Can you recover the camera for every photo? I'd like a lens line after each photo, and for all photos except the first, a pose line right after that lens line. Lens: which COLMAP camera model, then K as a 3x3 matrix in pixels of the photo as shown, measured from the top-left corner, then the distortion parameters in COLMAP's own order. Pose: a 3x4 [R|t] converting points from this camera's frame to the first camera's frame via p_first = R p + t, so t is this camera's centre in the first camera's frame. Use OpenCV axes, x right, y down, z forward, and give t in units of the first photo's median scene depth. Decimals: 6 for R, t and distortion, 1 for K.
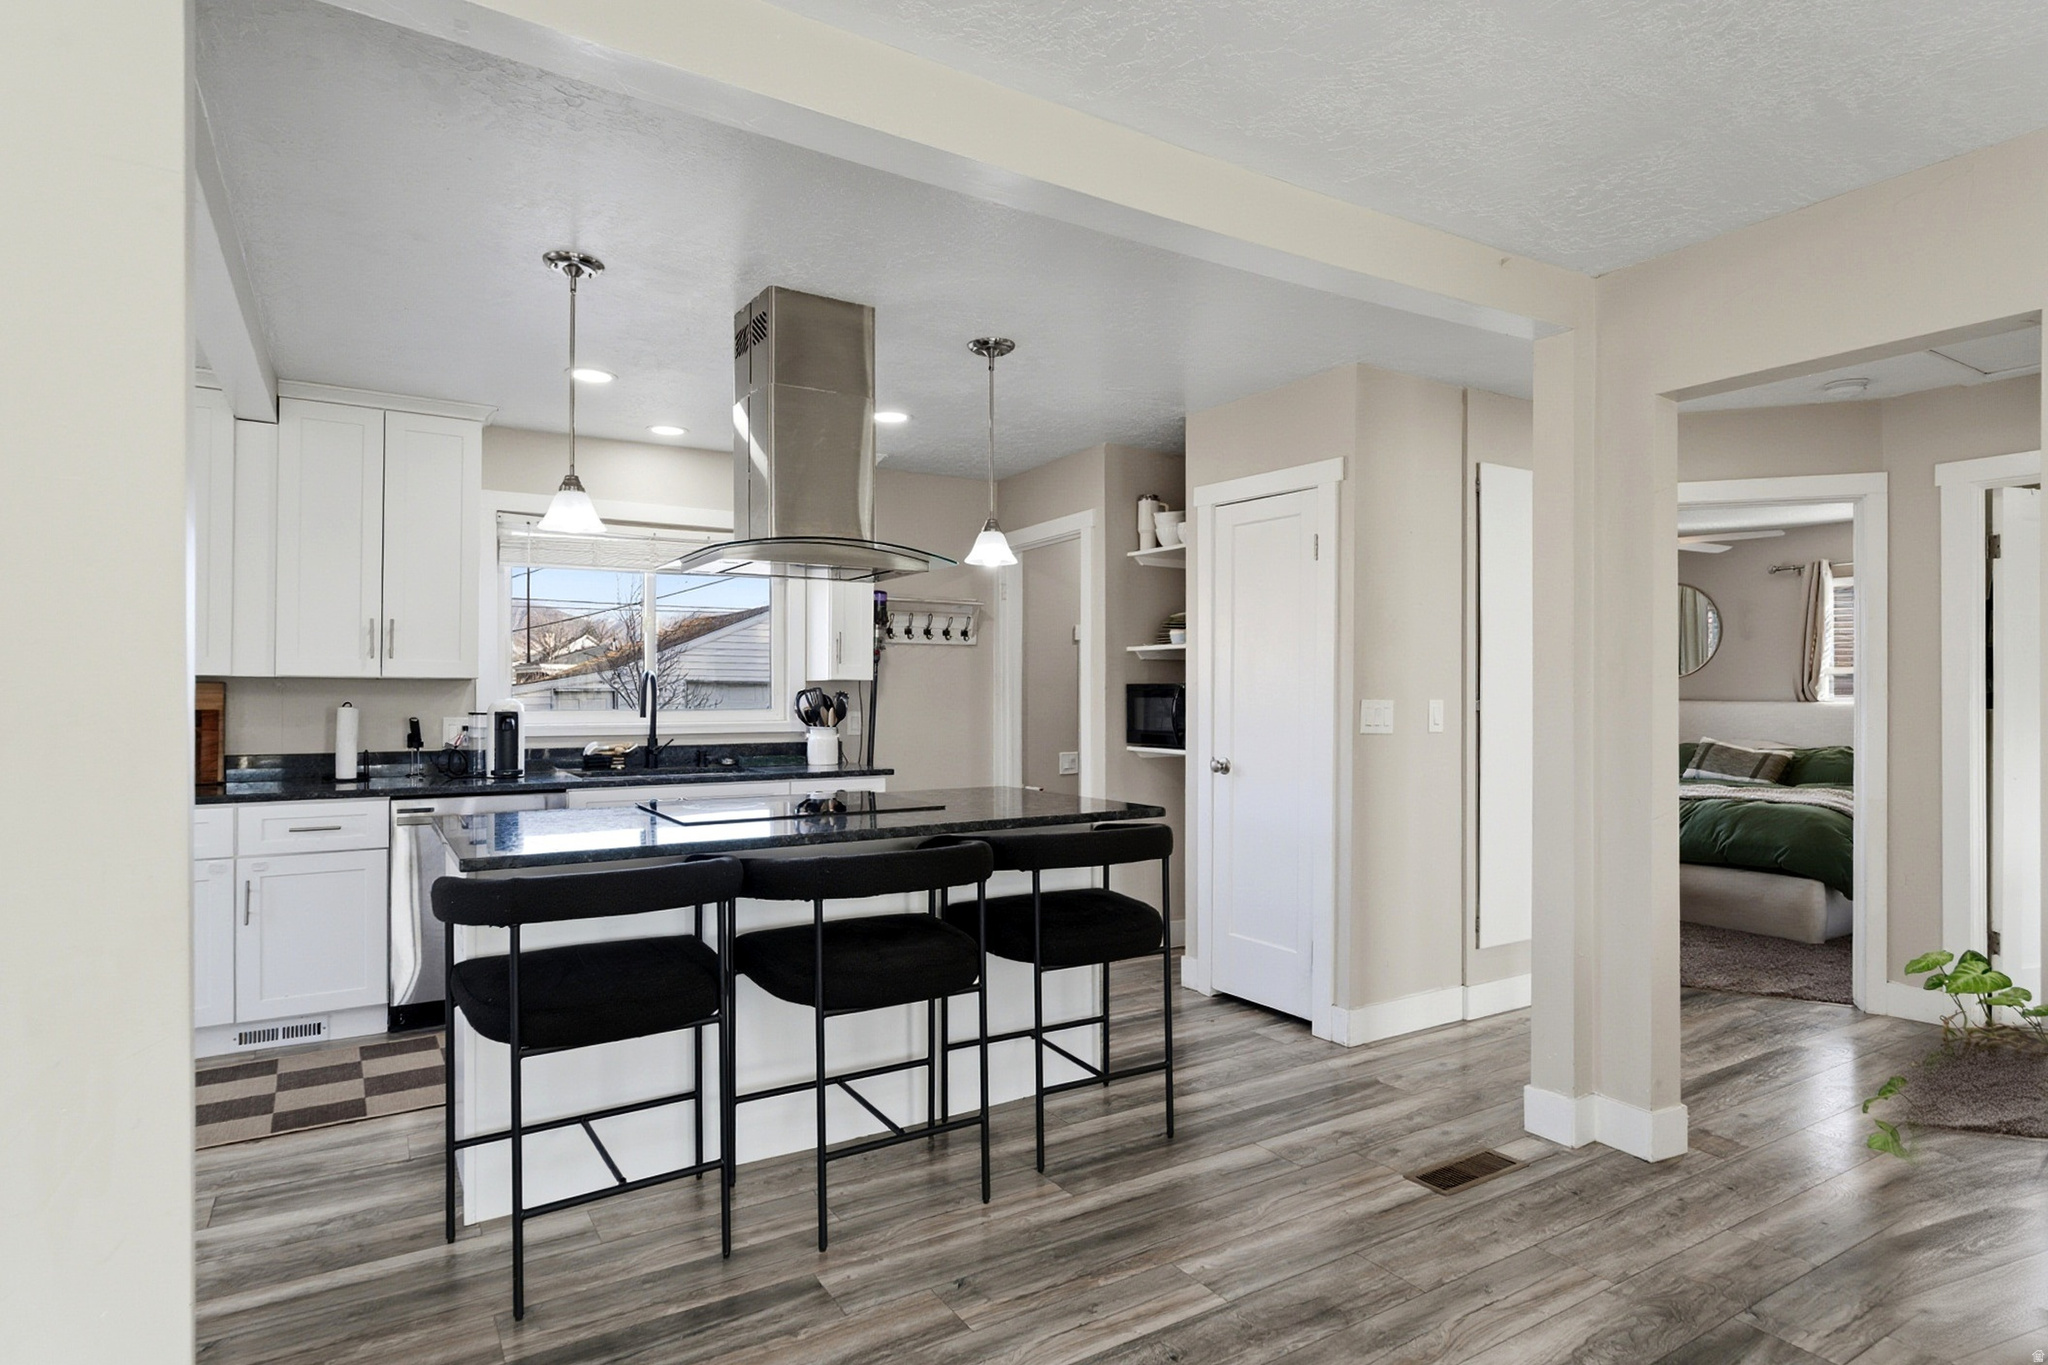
lens RADIAL K [[1088.5, 0, 1027.8], [0, 1088.5, 687.4], [0, 0, 1]] dist [-0.000550, 0.000532]
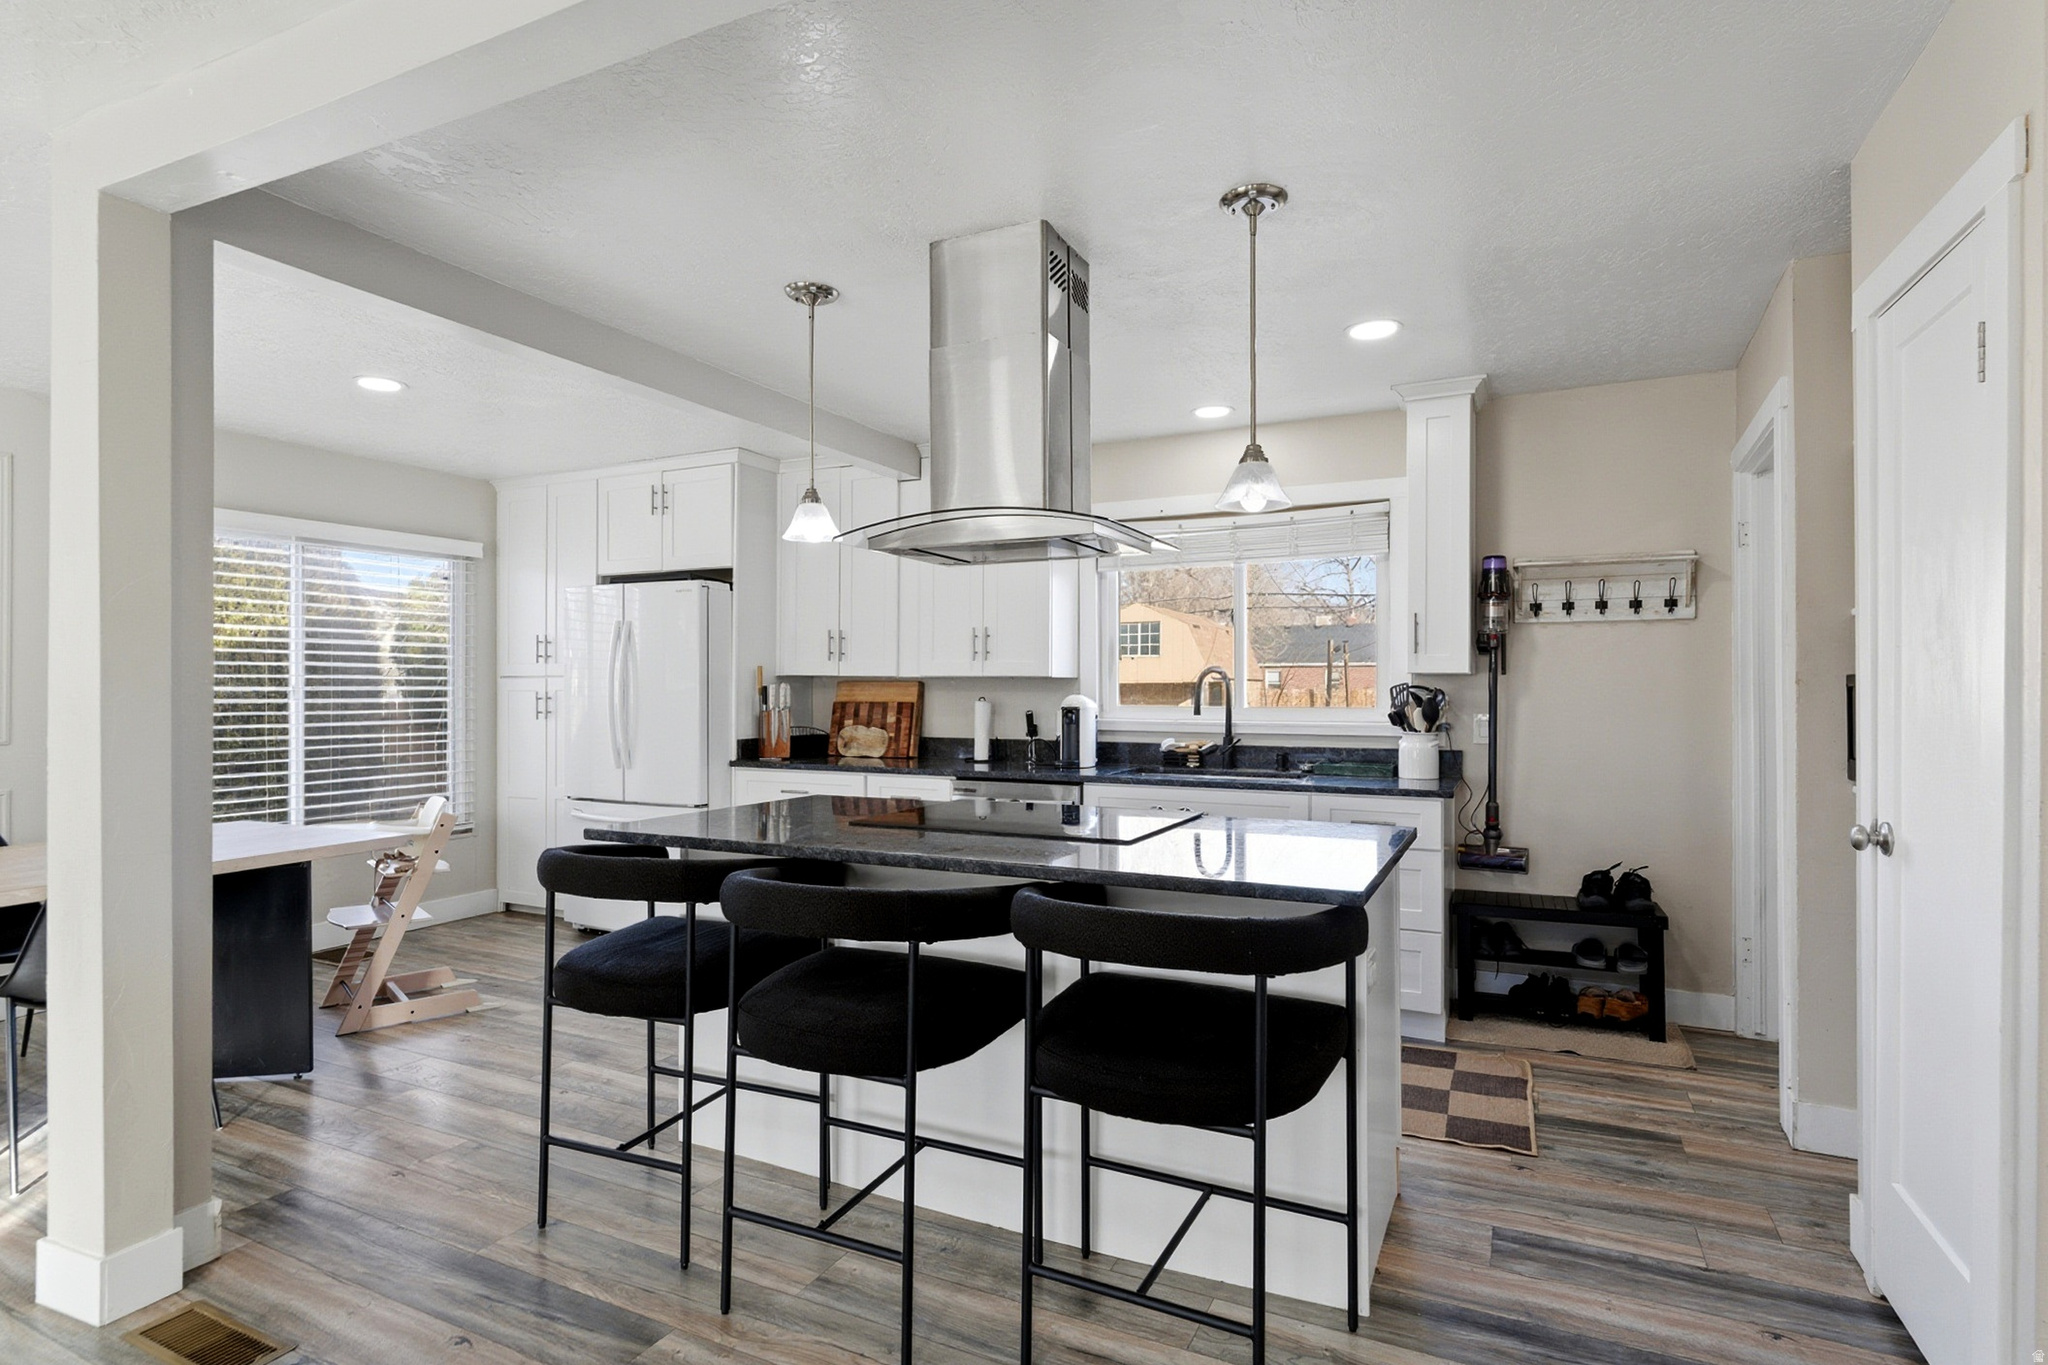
lens RADIAL K [[1029.7, 0, 1024.0], [0, 1029.7, 682.5], [0, 0, 1]] dist [-0.004635, -0.000484]
pose [[0.531816, -0.004912, -0.846846, 0.359154], [0.004995, 0.999984, -0.002663, 0.000515], [0.846845, -0.002814, 0.531832, 0.412232]]
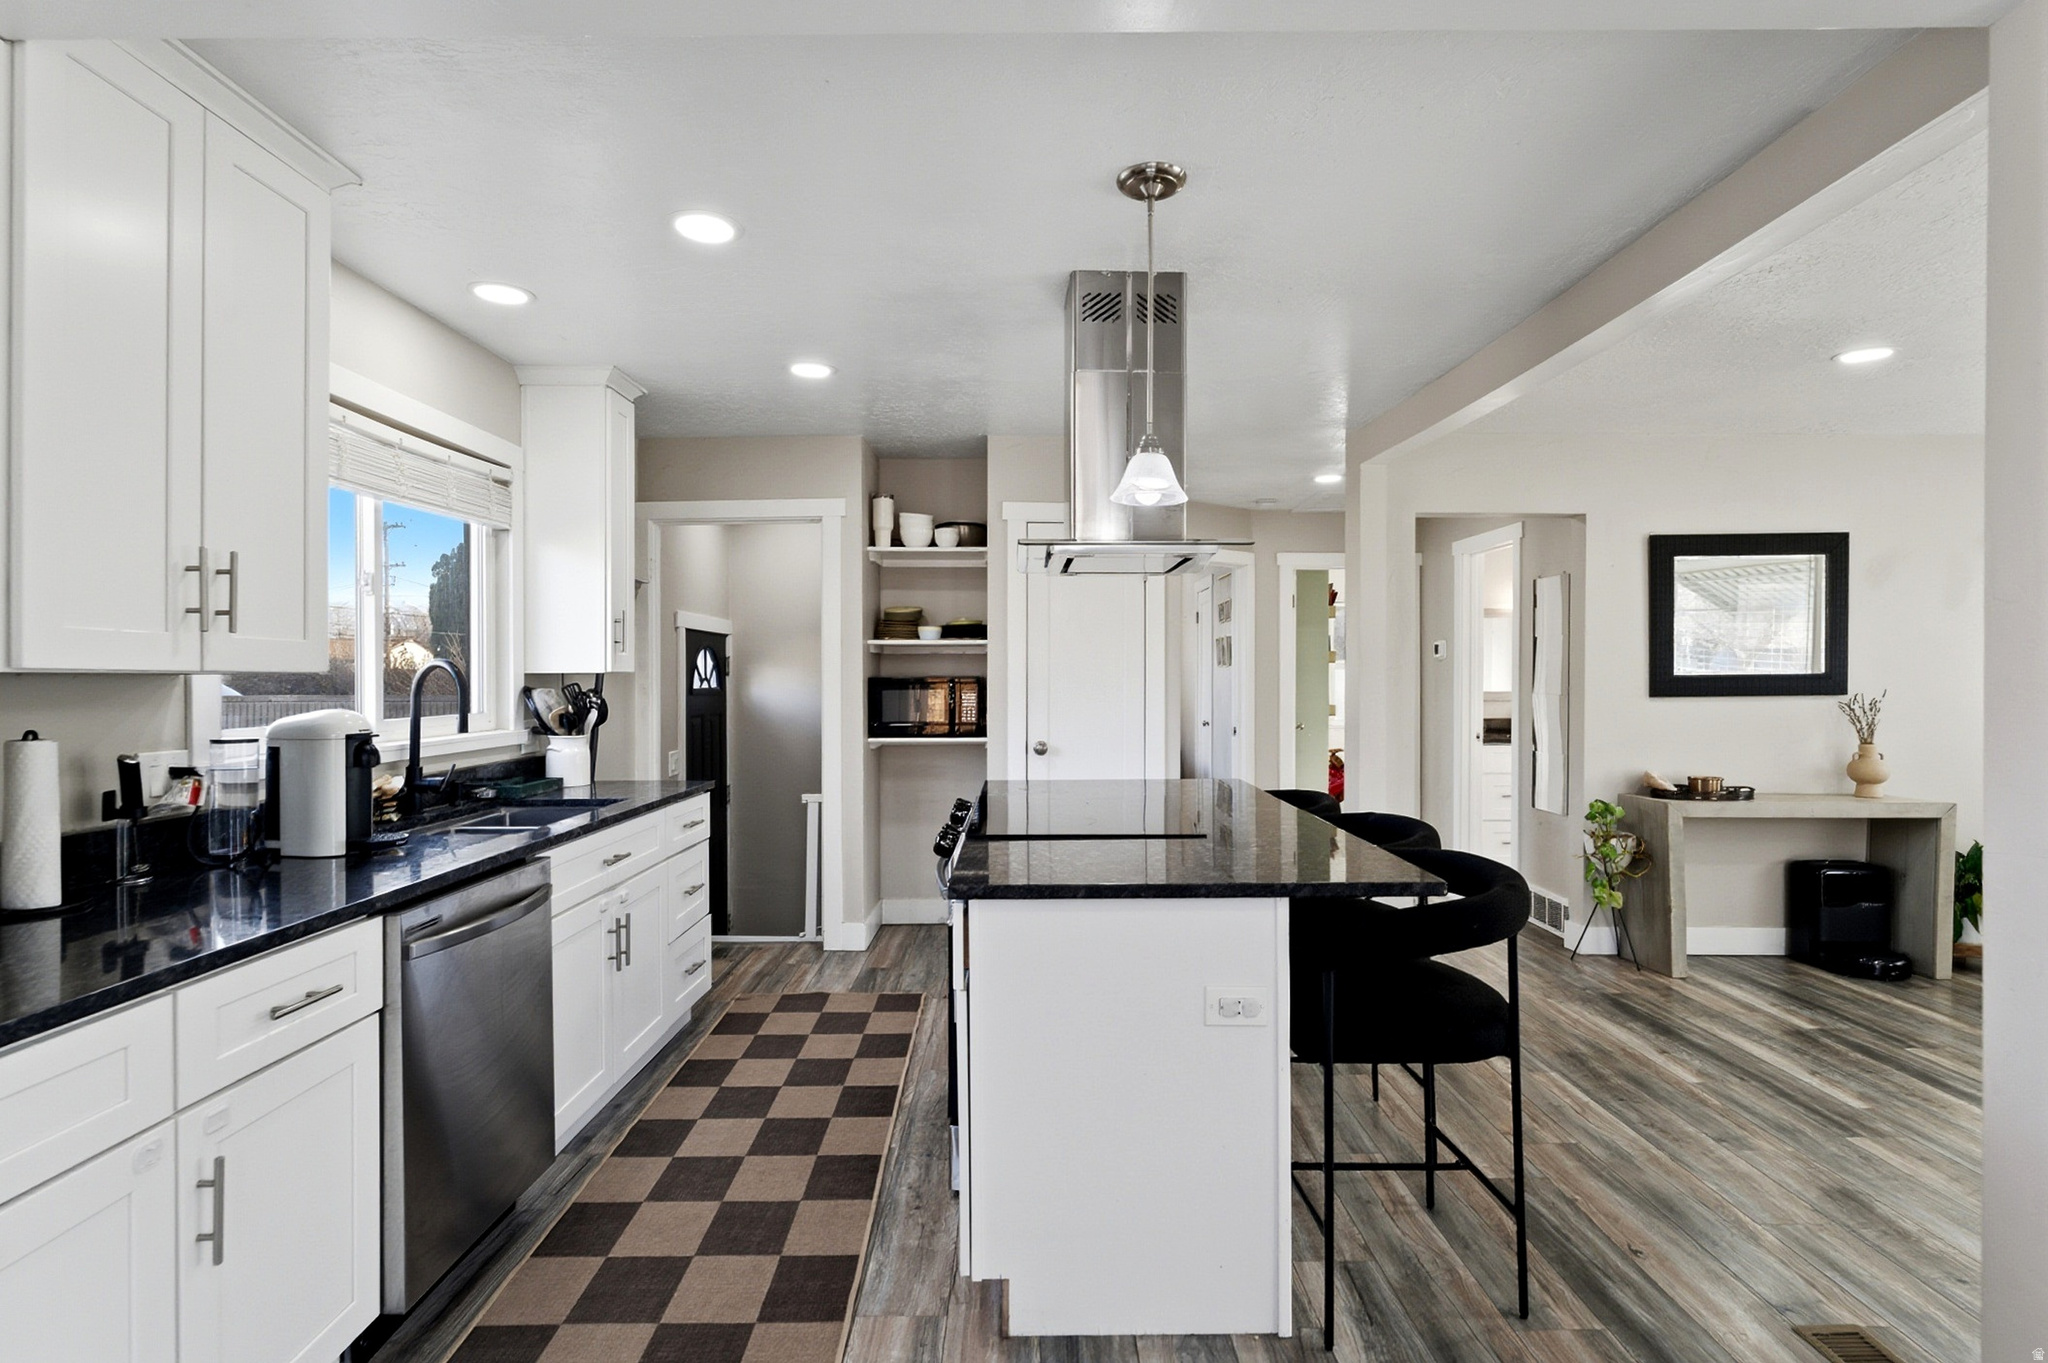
lens RADIAL K [[1011.7, 0, 1024.0], [0, 1011.7, 681.5], [0, 0, 1]] dist [-0.000495, -0.000422]
pose [[0.528173, -0.007405, 0.849104, -0.727866], [-0.001008, 0.999956, 0.009347, -0.008932], [-0.849136, -0.005792, 0.528143, 0.435749]]
